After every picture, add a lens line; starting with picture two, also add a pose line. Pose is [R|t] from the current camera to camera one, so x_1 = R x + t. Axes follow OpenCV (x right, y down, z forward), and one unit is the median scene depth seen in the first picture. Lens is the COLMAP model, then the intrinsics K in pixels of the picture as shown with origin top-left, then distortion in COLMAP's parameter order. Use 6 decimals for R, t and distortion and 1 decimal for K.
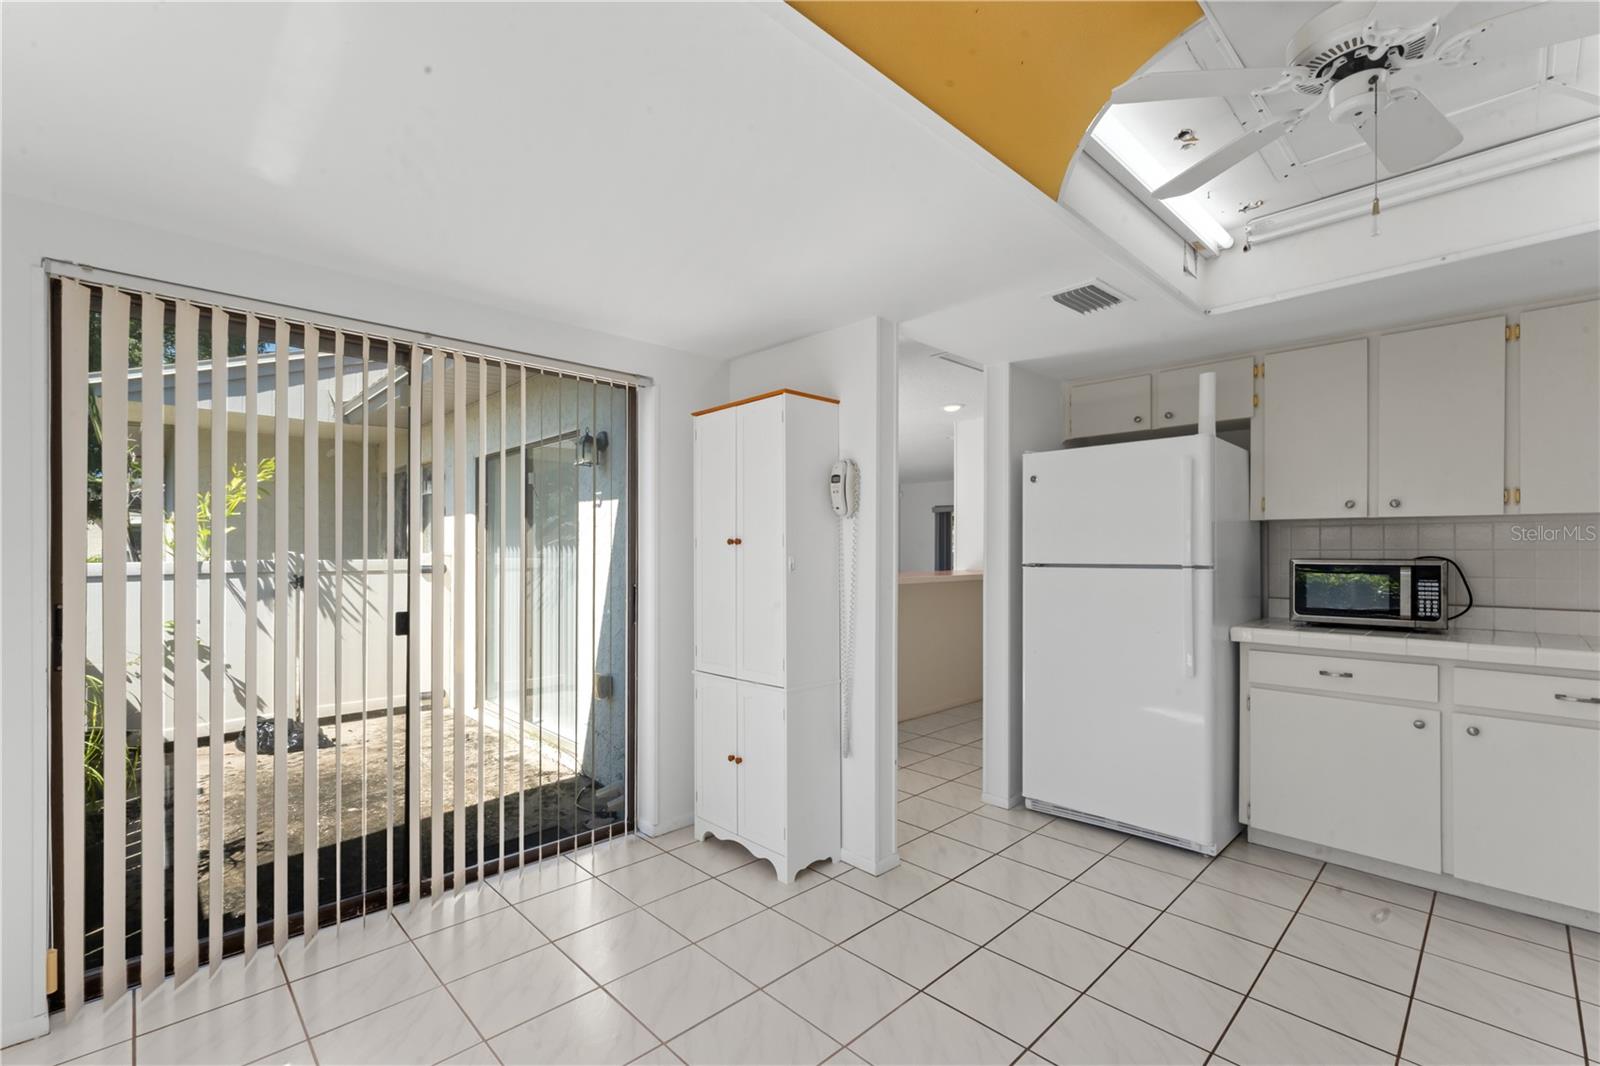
lens RADIAL K [[688.4, 0, 784.1], [0, 688.4, 545.3], [0, 0, 1]] dist [-0.001679, -0.000343]
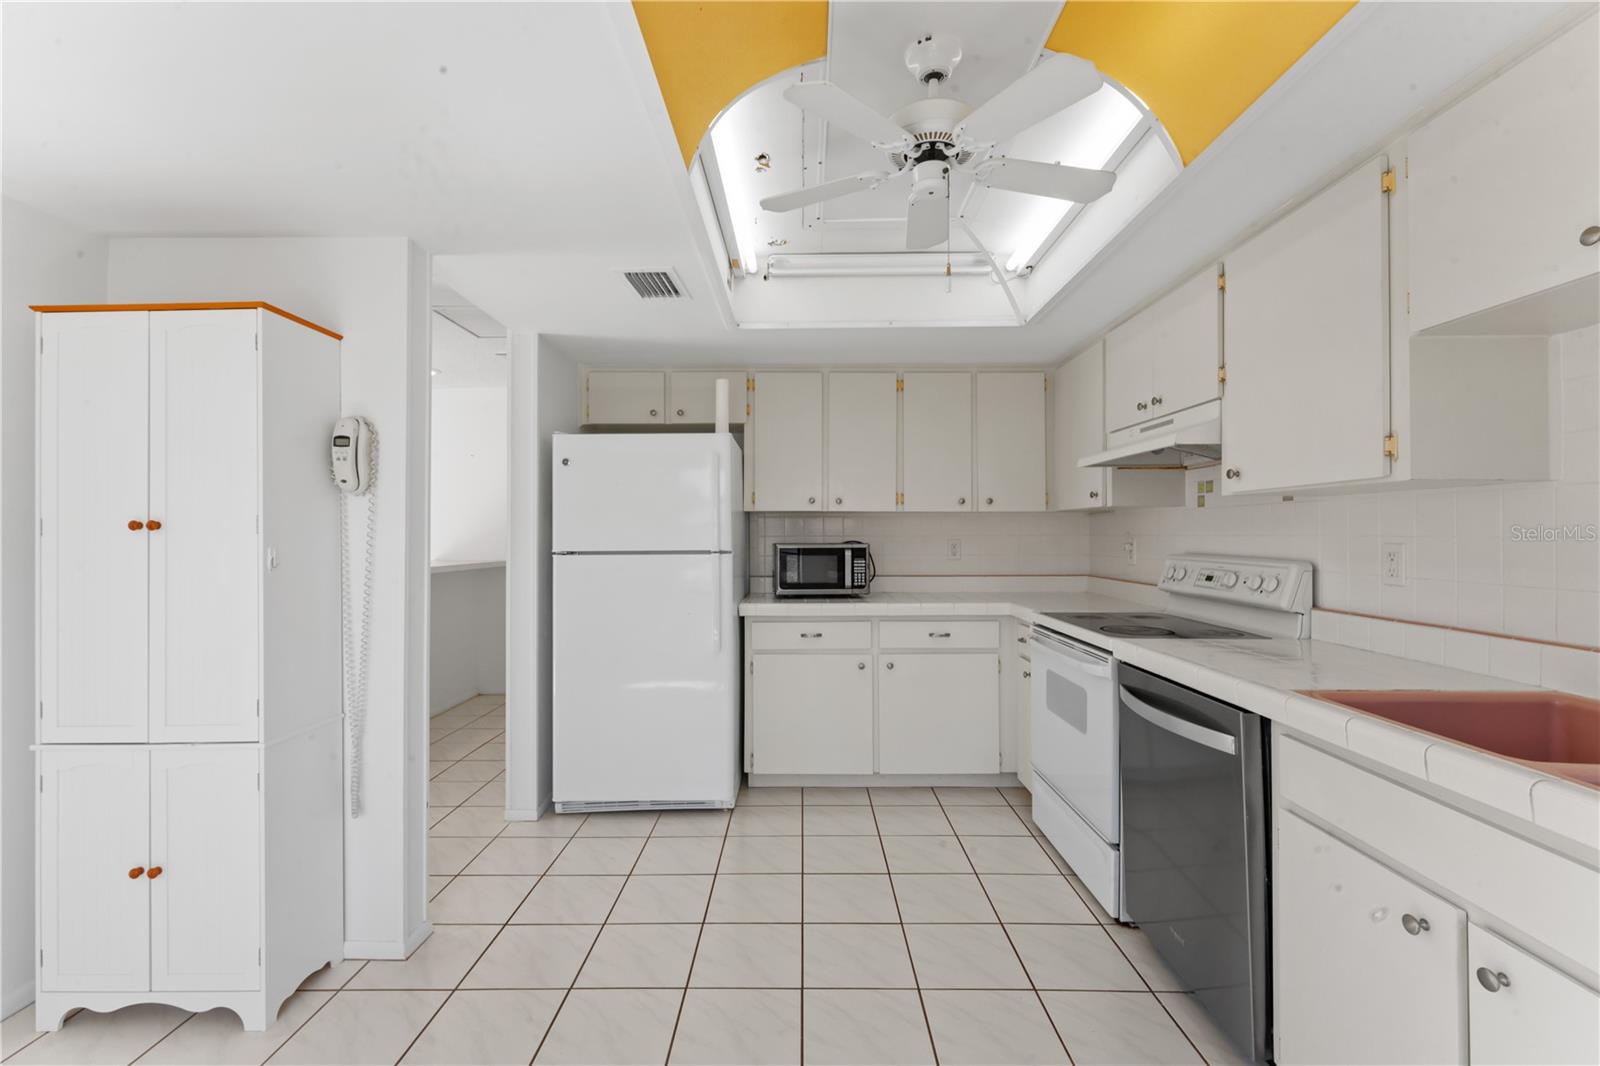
lens RADIAL K [[688.4, 0, 801.9], [0, 688.4, 529.8], [0, 0, 1]] dist [-0.001679, -0.000343]
pose [[0.690710, 0.004483, 0.723118, -0.116172], [-0.002502, 0.999990, -0.003810, -0.000504], [-0.723128, 0.000822, 0.690714, 0.139373]]
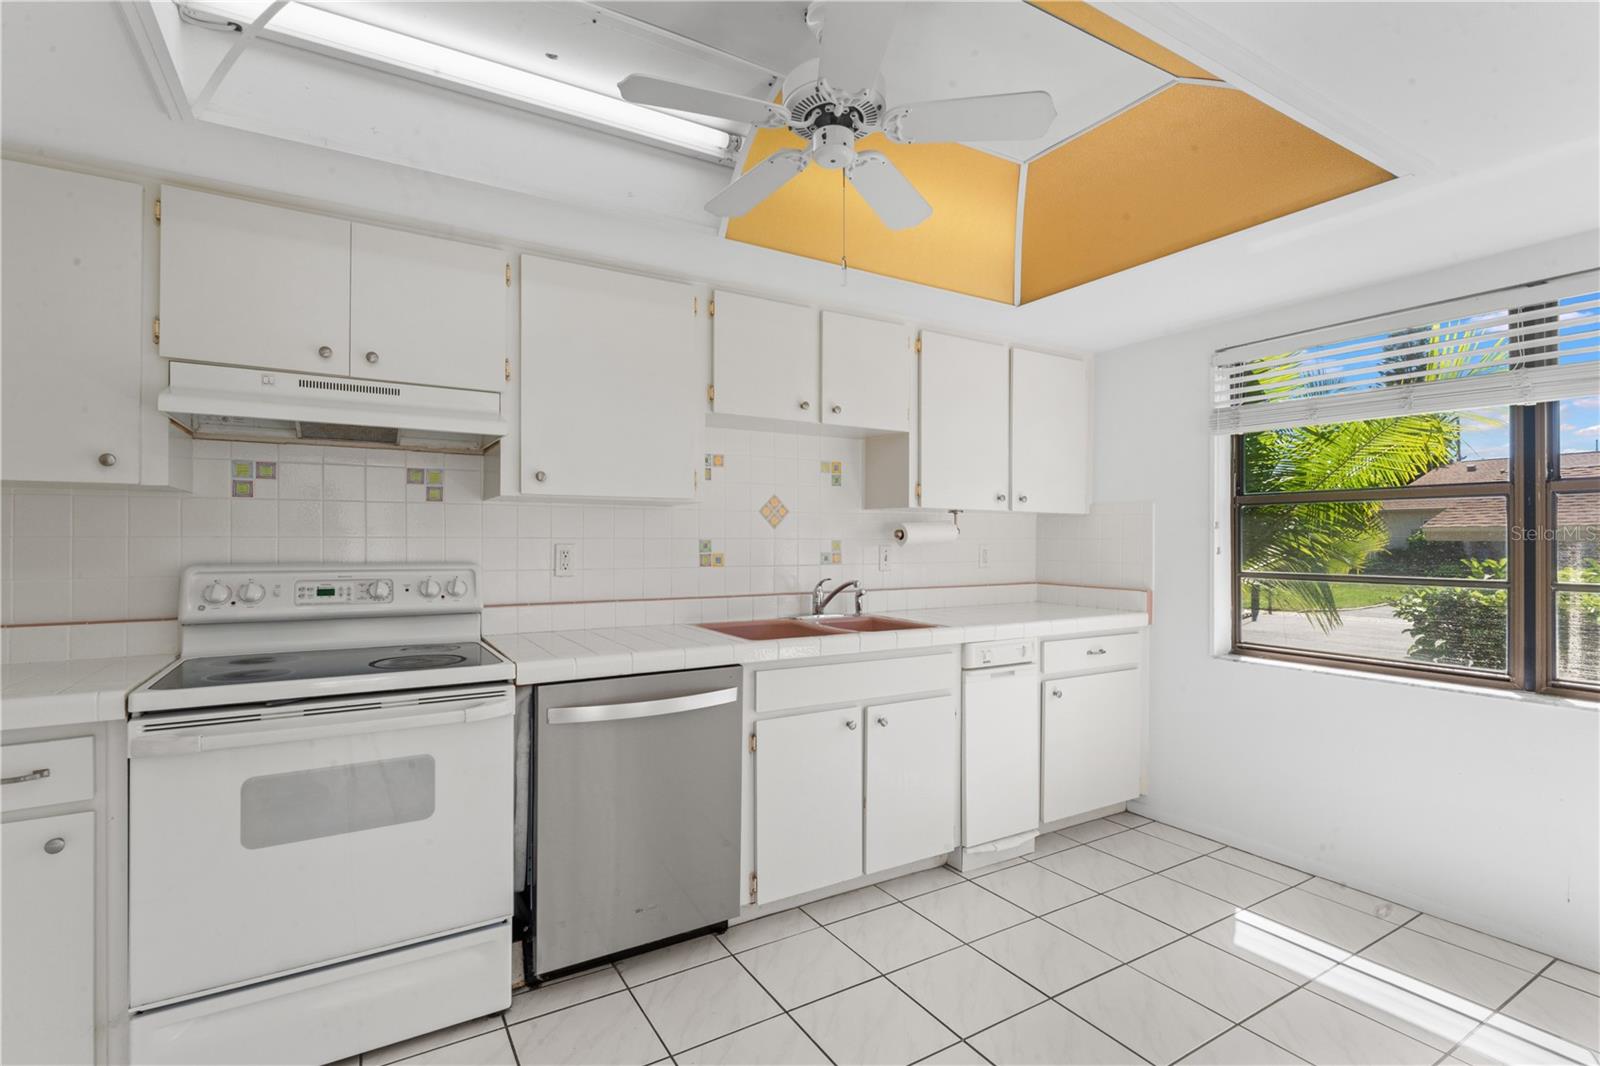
lens RADIAL K [[756.4, 0, 803.5], [0, 756.4, 532.4], [0, 0, 1]] dist [-0.000339, -0.000012]
pose [[-0.976707, -0.001074, 0.214575, 0.414312], [-0.002908, 0.999962, -0.008231, 0.003418], [-0.214558, -0.008663, -0.976673, 1.366758]]
